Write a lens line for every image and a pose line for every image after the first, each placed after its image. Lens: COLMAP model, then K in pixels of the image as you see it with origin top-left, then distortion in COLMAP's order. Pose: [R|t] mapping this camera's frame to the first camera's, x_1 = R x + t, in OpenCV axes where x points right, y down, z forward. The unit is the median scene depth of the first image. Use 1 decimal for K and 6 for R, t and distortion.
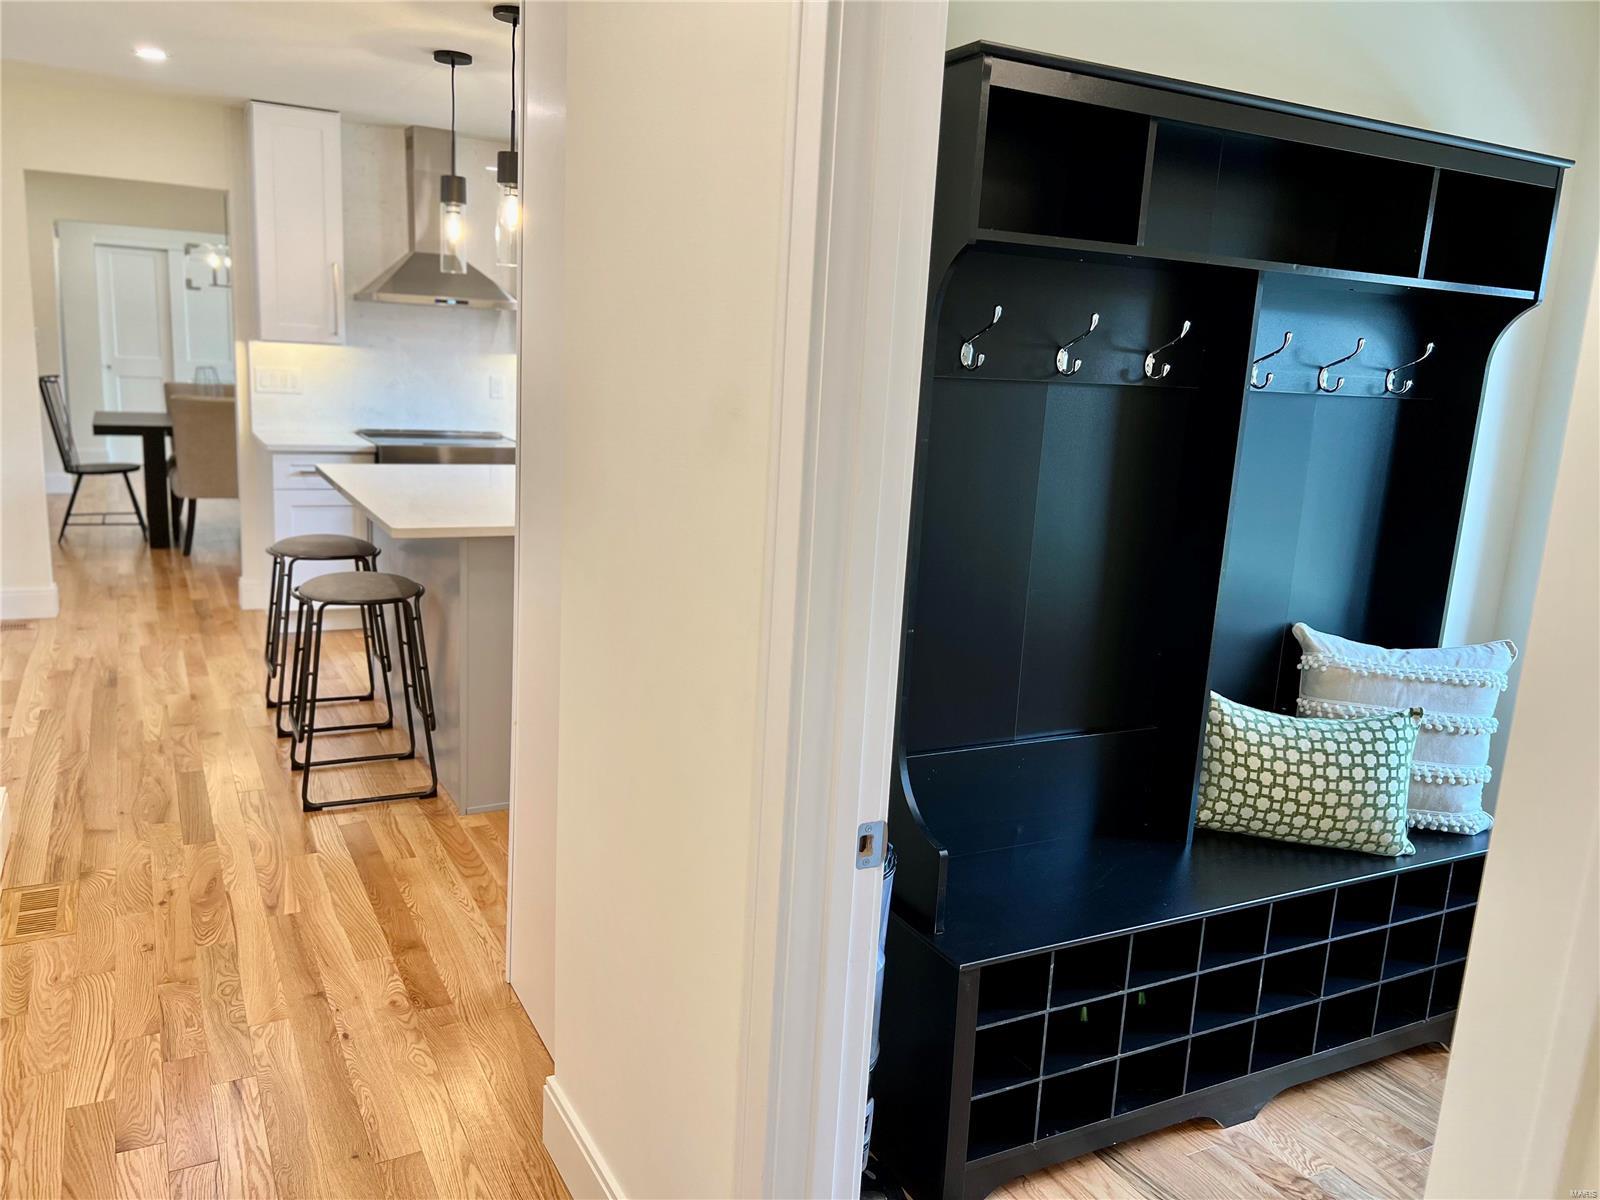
lens RADIAL K [[1208.8, 0, 795.6], [0, 1208.8, 597.6], [0, 0, 1]] dist [0.045215, -0.054386]
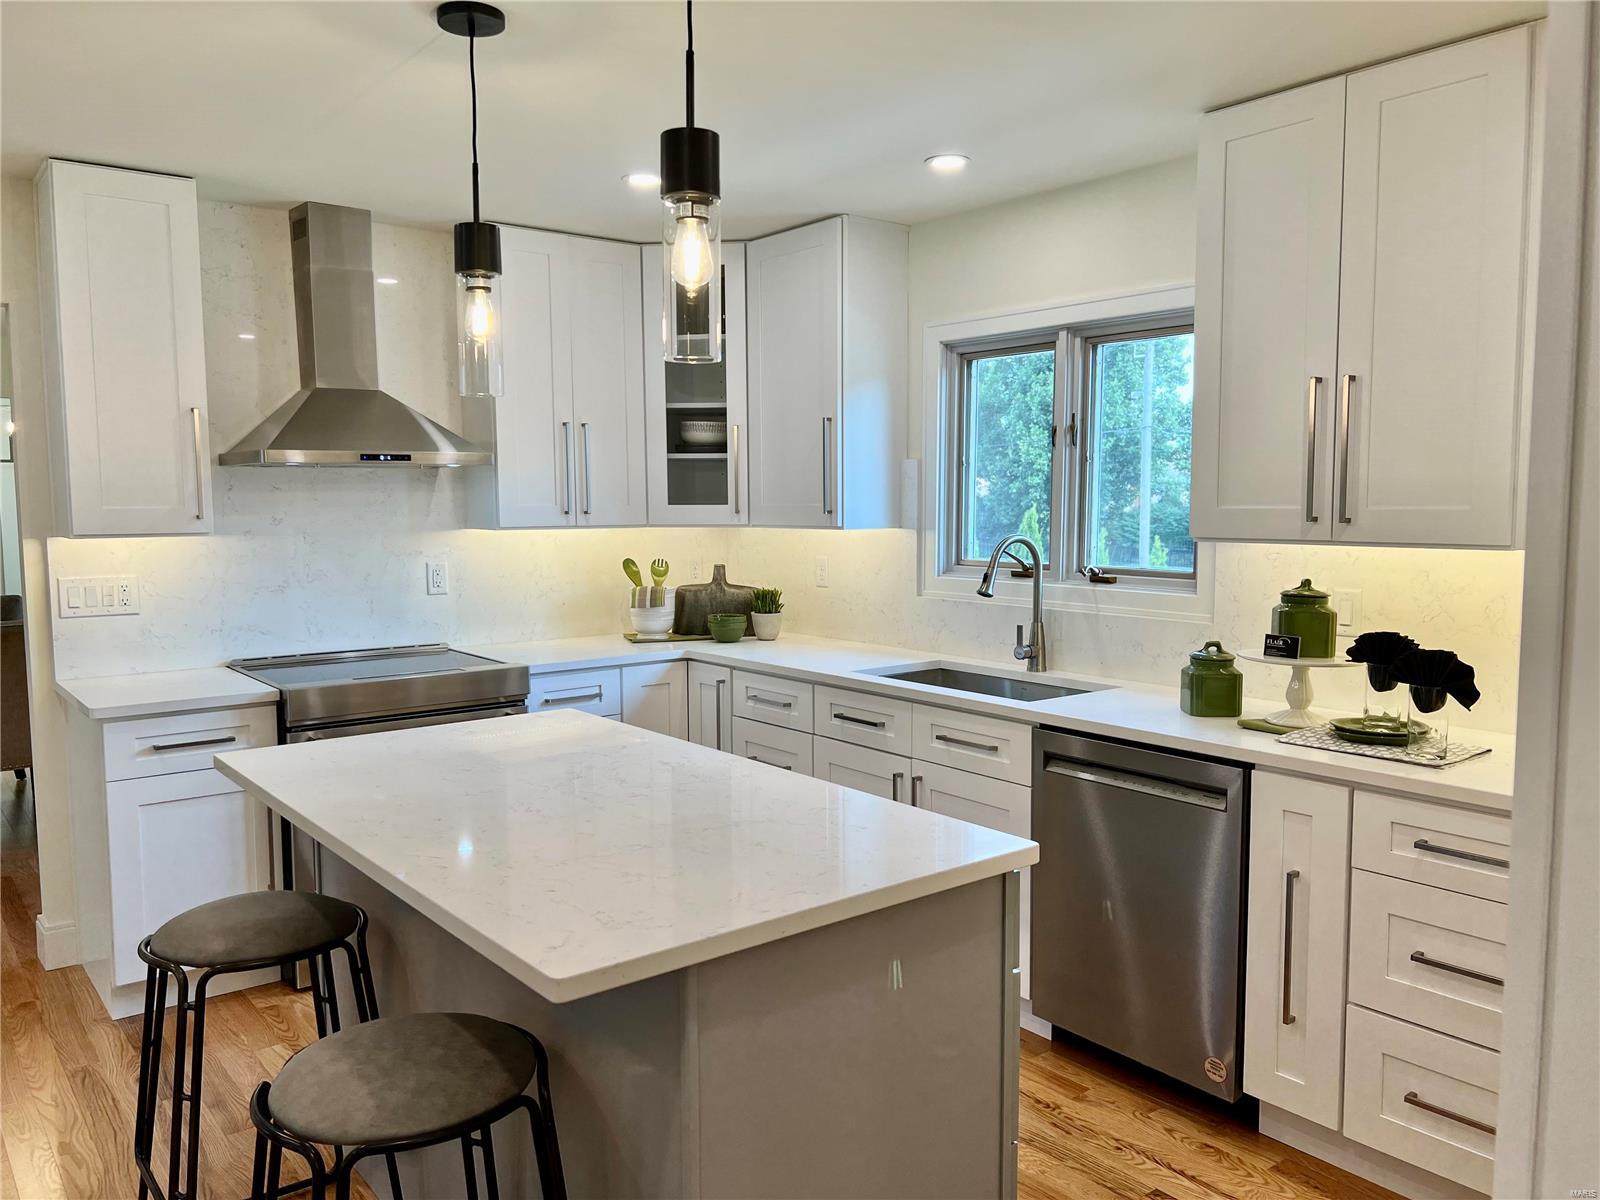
lens RADIAL K [[1208.8, 0, 791.9], [0, 1208.8, 602.3], [0, 0, 1]] dist [0.045215, -0.054386]
pose [[0.983152, -0.077860, 0.165376, -0.182102], [0.095970, 0.989884, -0.104495, -0.077299], [-0.155567, 0.118605, 0.980679, 0.335990]]
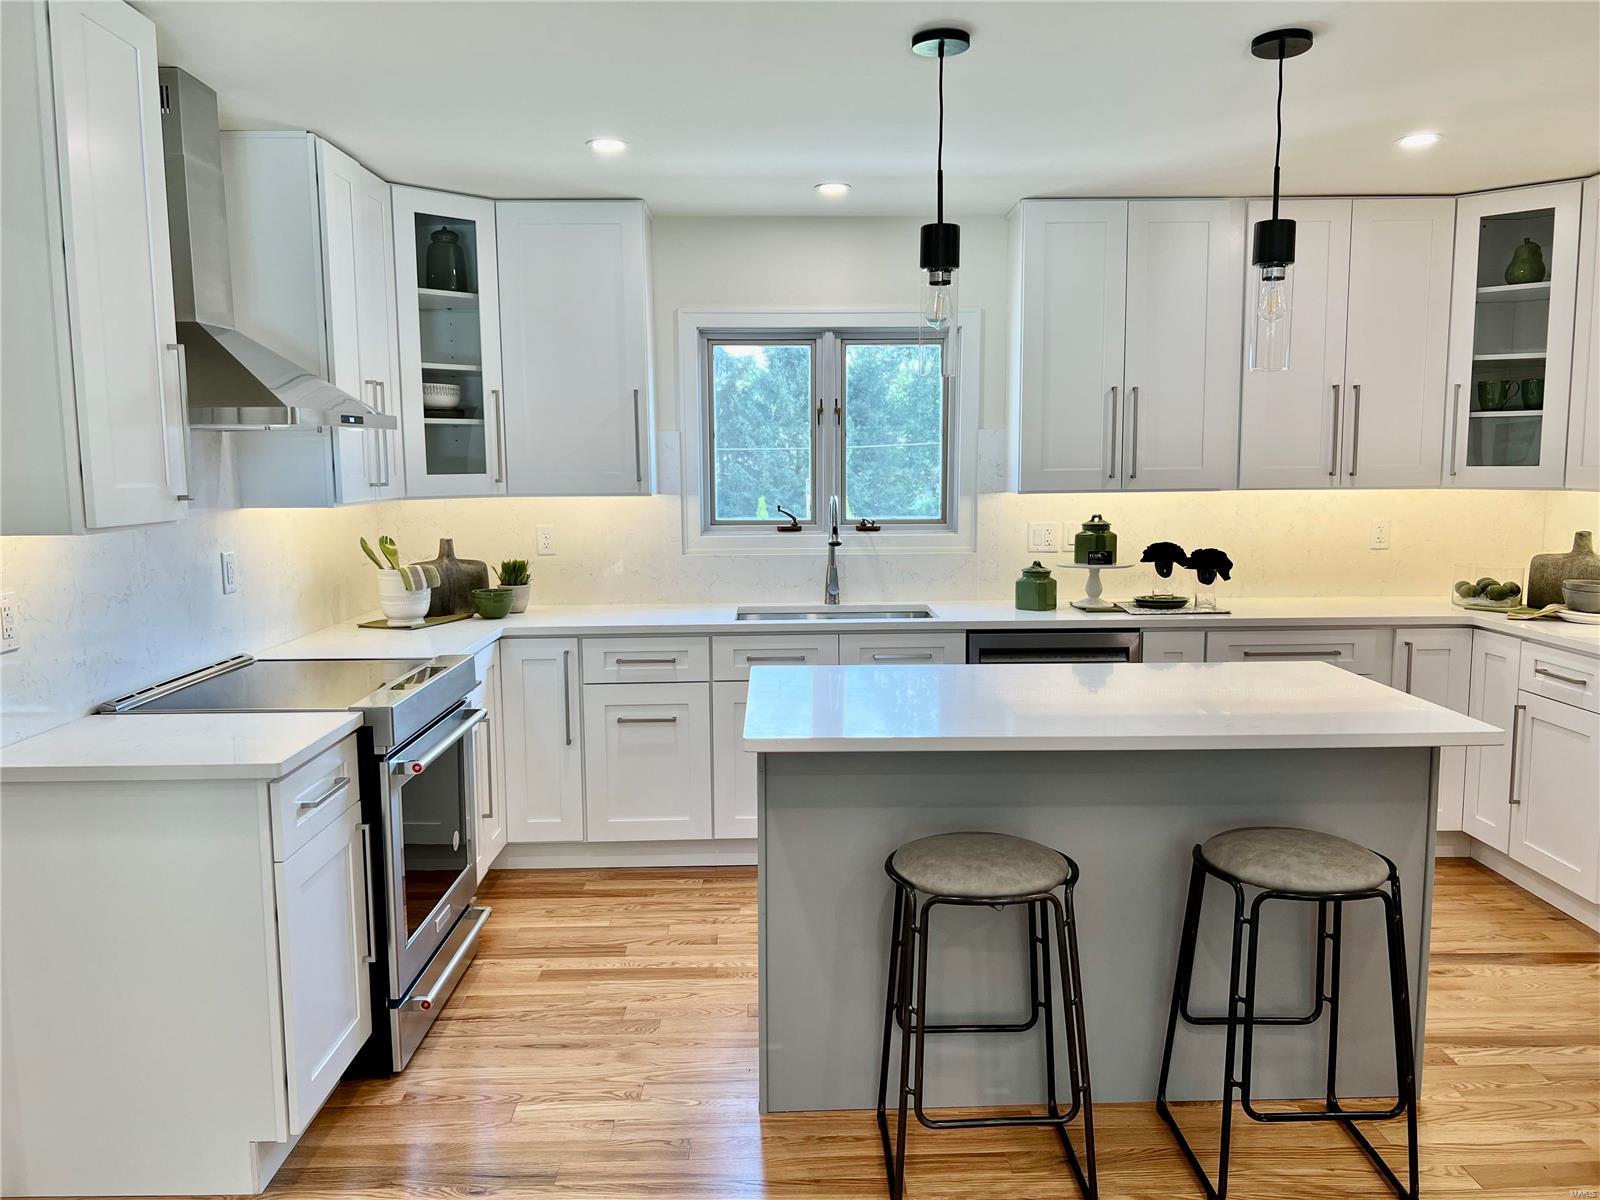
lens RADIAL K [[1208.8, 0, 802.6], [0, 1208.8, 608.0], [0, 0, 1]] dist [0.045215, -0.054386]
pose [[0.455527, -0.170269, 0.873787, -0.669666], [0.216903, 0.973186, 0.076561, -0.160294], [-0.863393, 0.154651, 0.480245, 0.585412]]
